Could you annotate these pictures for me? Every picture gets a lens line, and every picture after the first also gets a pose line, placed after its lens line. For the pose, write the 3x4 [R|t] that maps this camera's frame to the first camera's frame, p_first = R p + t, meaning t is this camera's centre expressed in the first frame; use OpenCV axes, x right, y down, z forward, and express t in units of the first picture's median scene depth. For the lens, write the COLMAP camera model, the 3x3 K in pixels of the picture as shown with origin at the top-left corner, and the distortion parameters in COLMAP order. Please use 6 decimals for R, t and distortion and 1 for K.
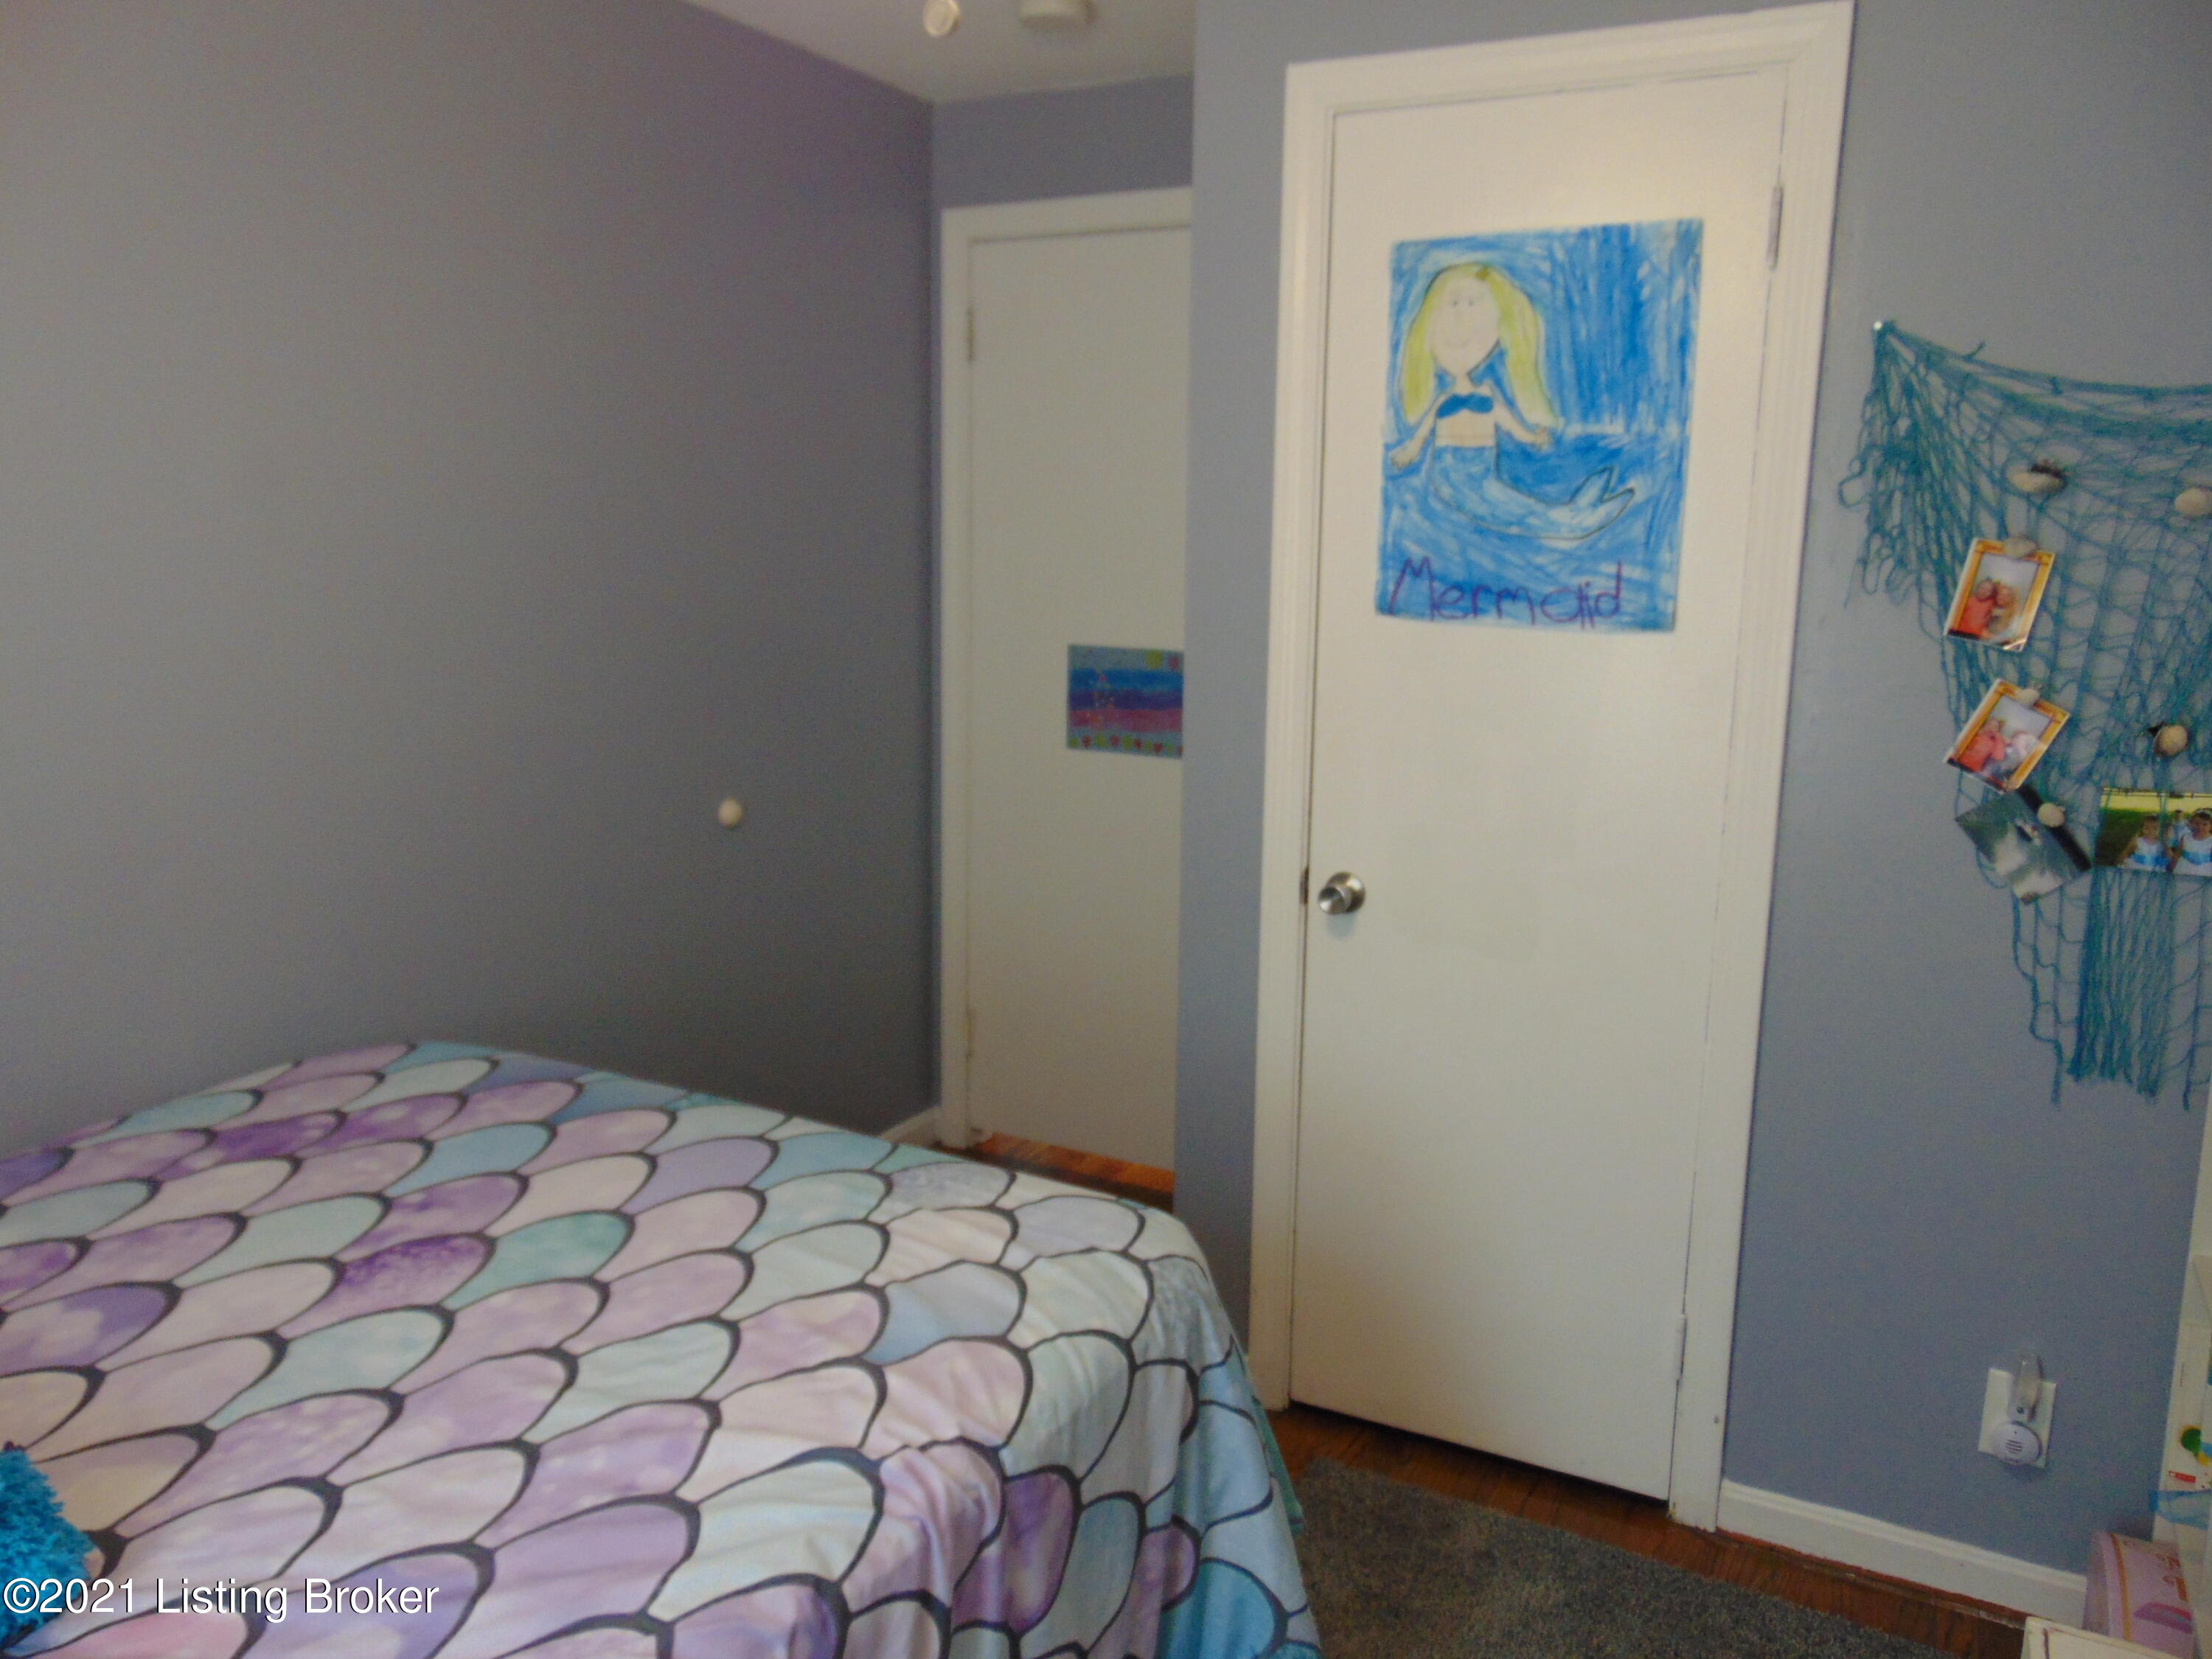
lens RADIAL K [[1699.7, 0, 1106.0], [0, 1699.7, 829.5], [0, 0, 1]] dist [-0.045338, 0.071403]
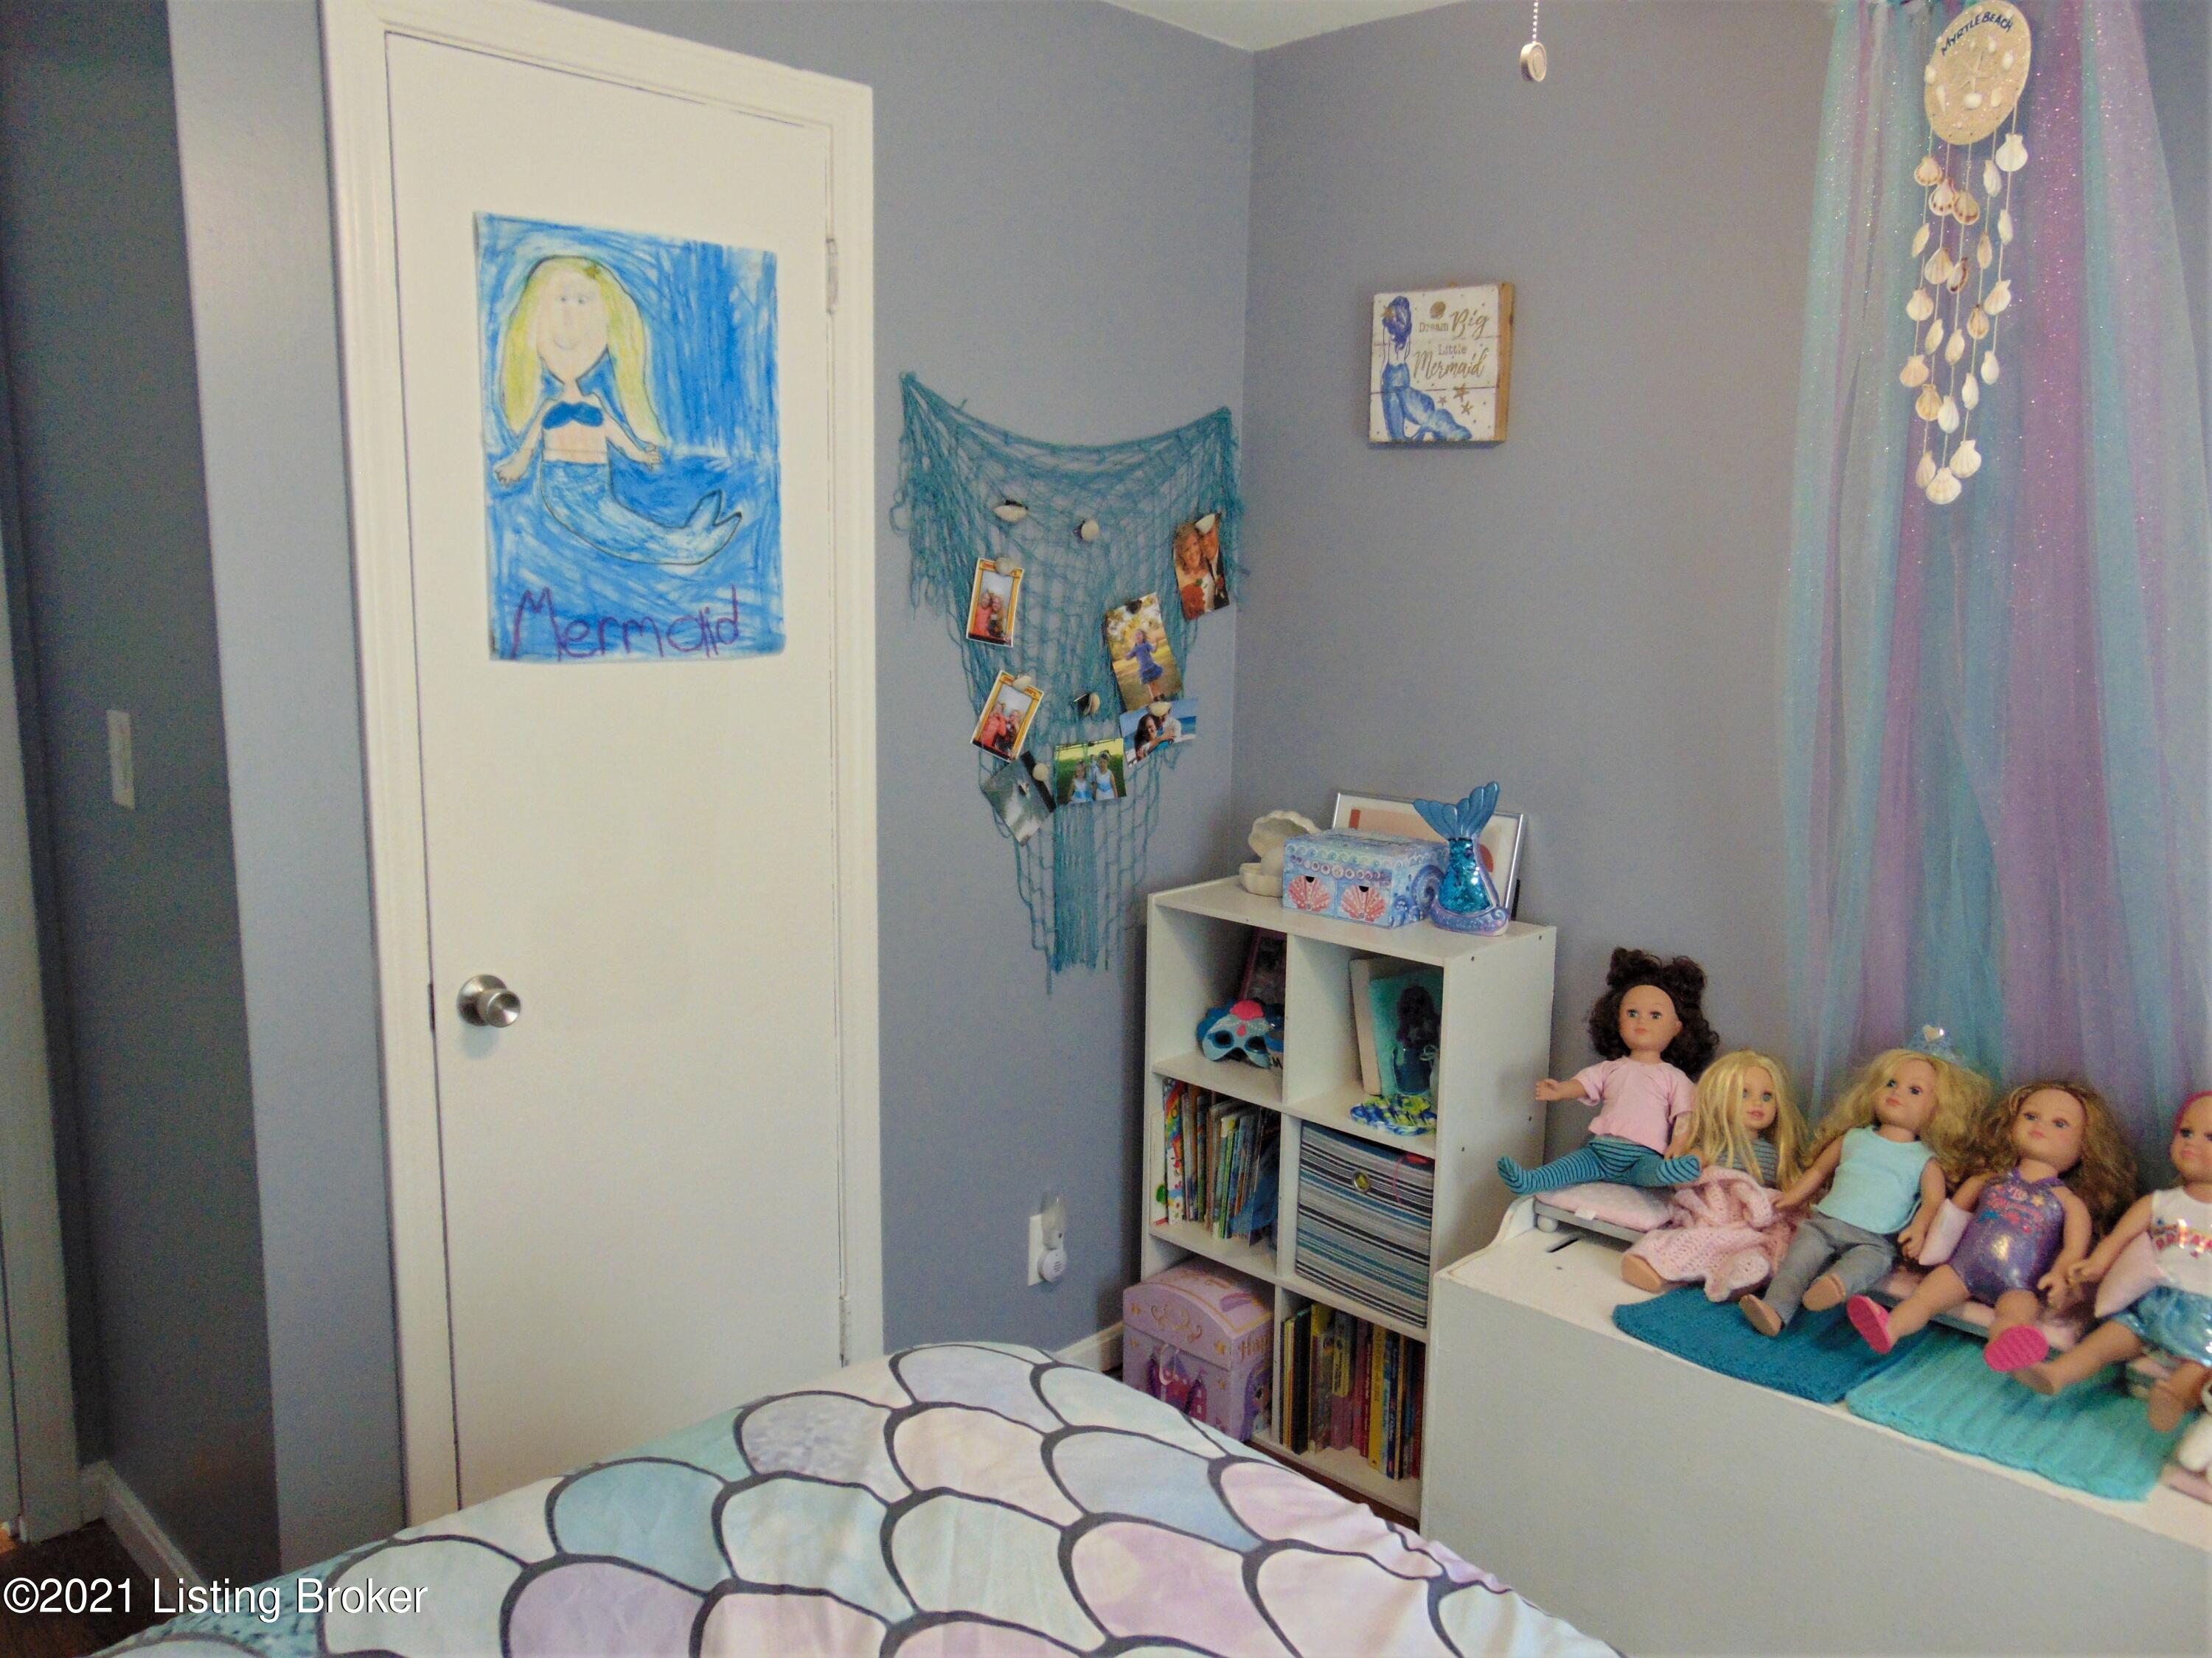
lens RADIAL K [[1699.6, 0, 1106.0], [0, 1699.6, 829.0], [0, 0, 1]] dist [-0.045338, 0.071403]
pose [[0.287514, -0.159682, 0.944371, -0.590036], [0.171235, 0.978688, 0.113352, -0.094142], [-0.942345, 0.129119, 0.308730, 0.505594]]
